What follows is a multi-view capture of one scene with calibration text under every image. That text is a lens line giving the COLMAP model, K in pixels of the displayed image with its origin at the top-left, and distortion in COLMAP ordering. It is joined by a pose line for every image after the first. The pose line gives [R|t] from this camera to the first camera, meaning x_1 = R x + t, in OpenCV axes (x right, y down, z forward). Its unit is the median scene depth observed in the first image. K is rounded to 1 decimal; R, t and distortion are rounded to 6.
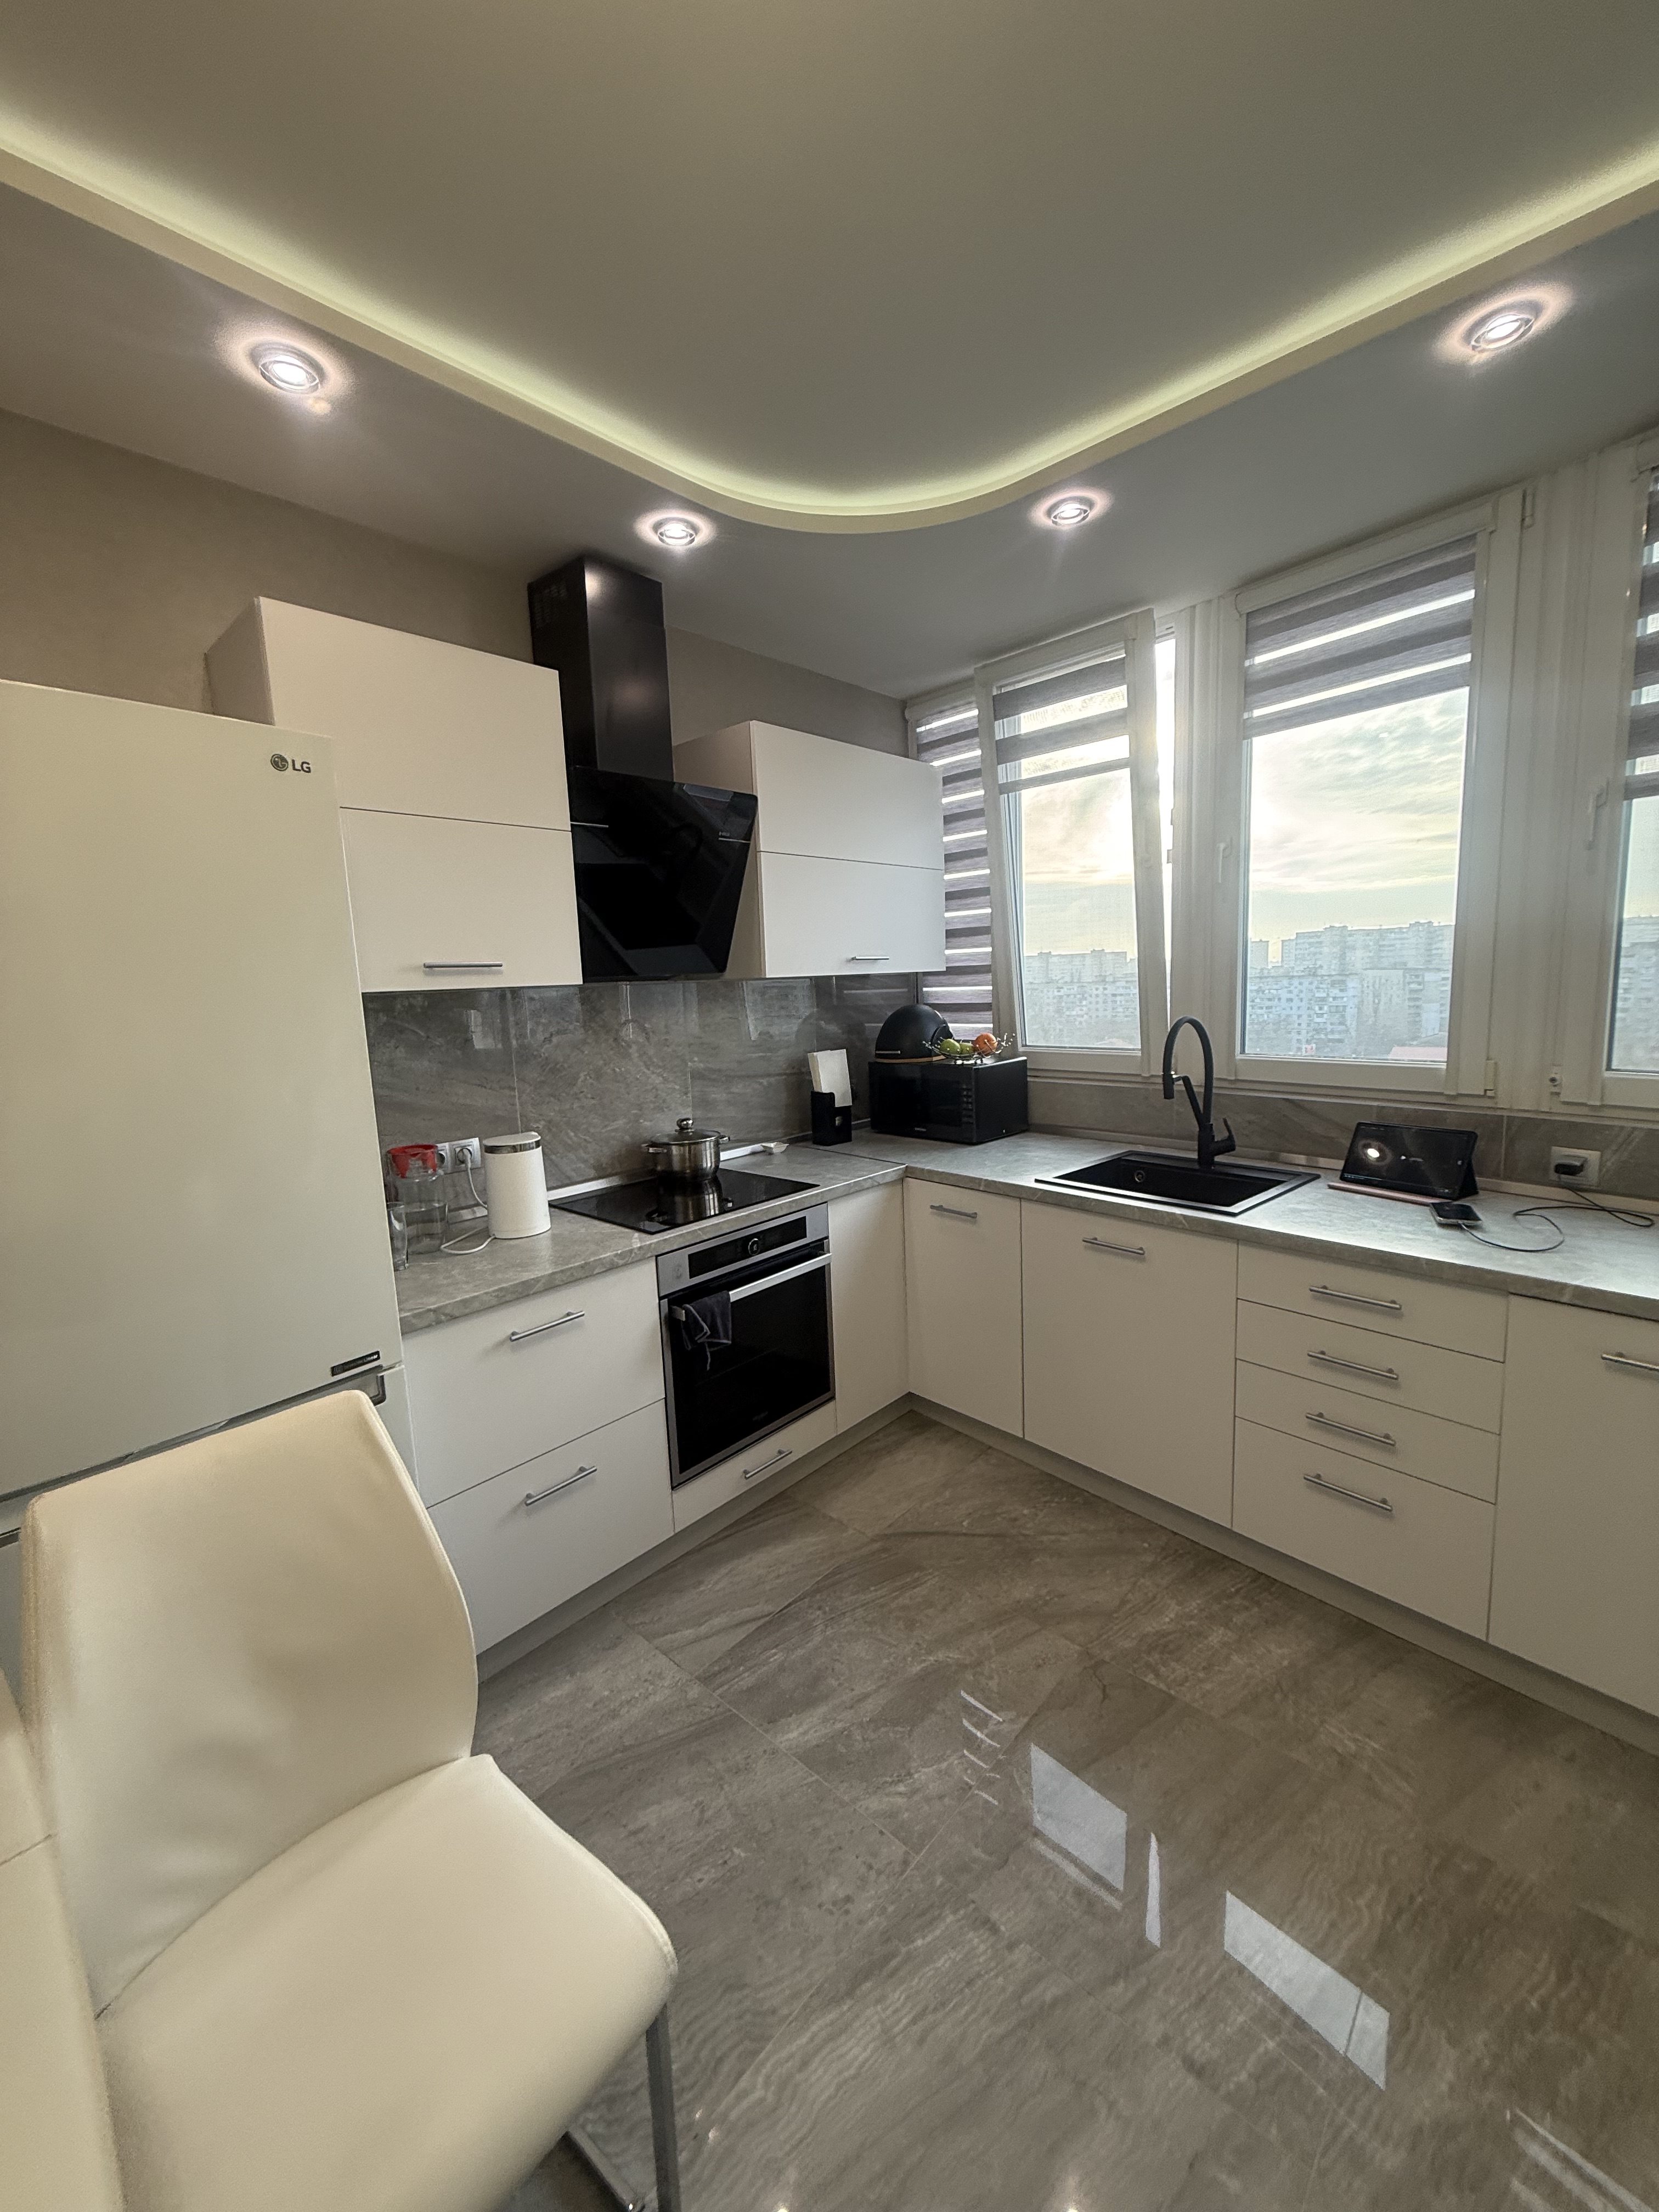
lens RADIAL K [[878.1, 0, 830.2], [0, 878.1, 1103.7], [0, 0, 1]] dist [-0.000952, -0.000427]
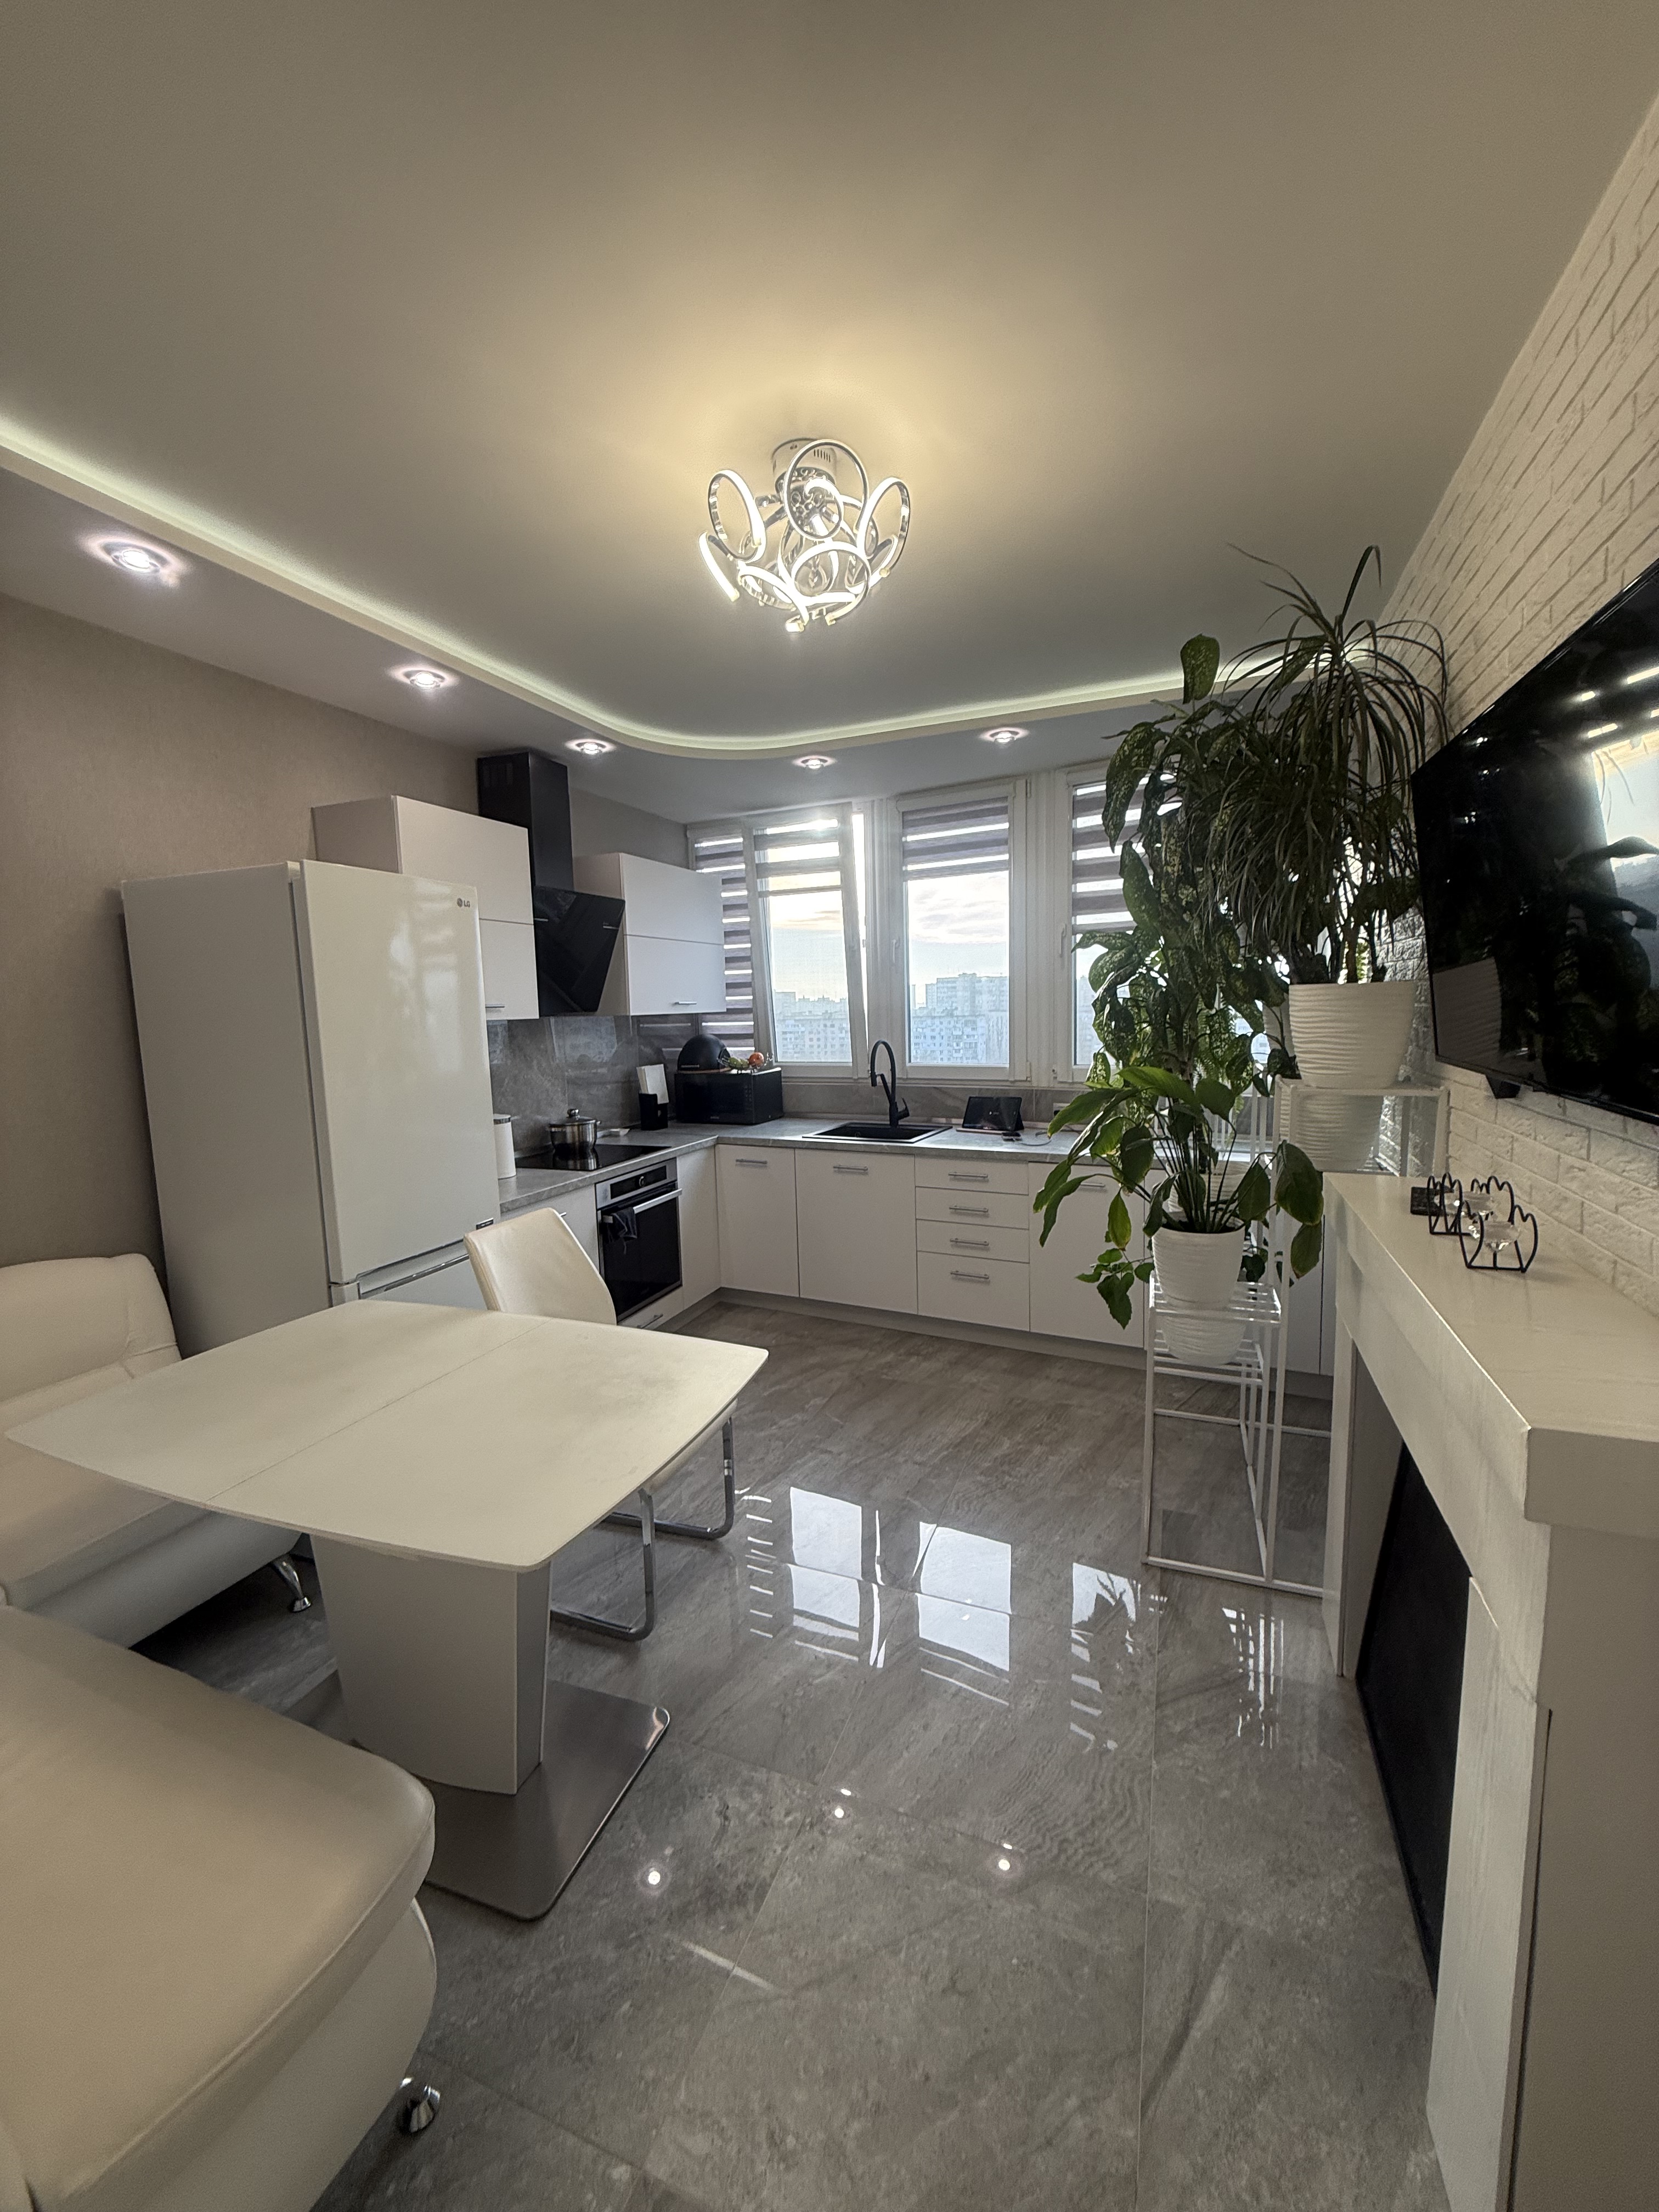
lens RADIAL K [[878.1, 0, 824.6], [0, 878.1, 1105.7], [0, 0, 1]] dist [-0.000952, -0.000427]
pose [[0.937214, -0.025458, 0.347826, -0.295284], [0.039214, 0.998700, -0.032565, 0.079850], [-0.346544, 0.044160, 0.936994, -0.563386]]
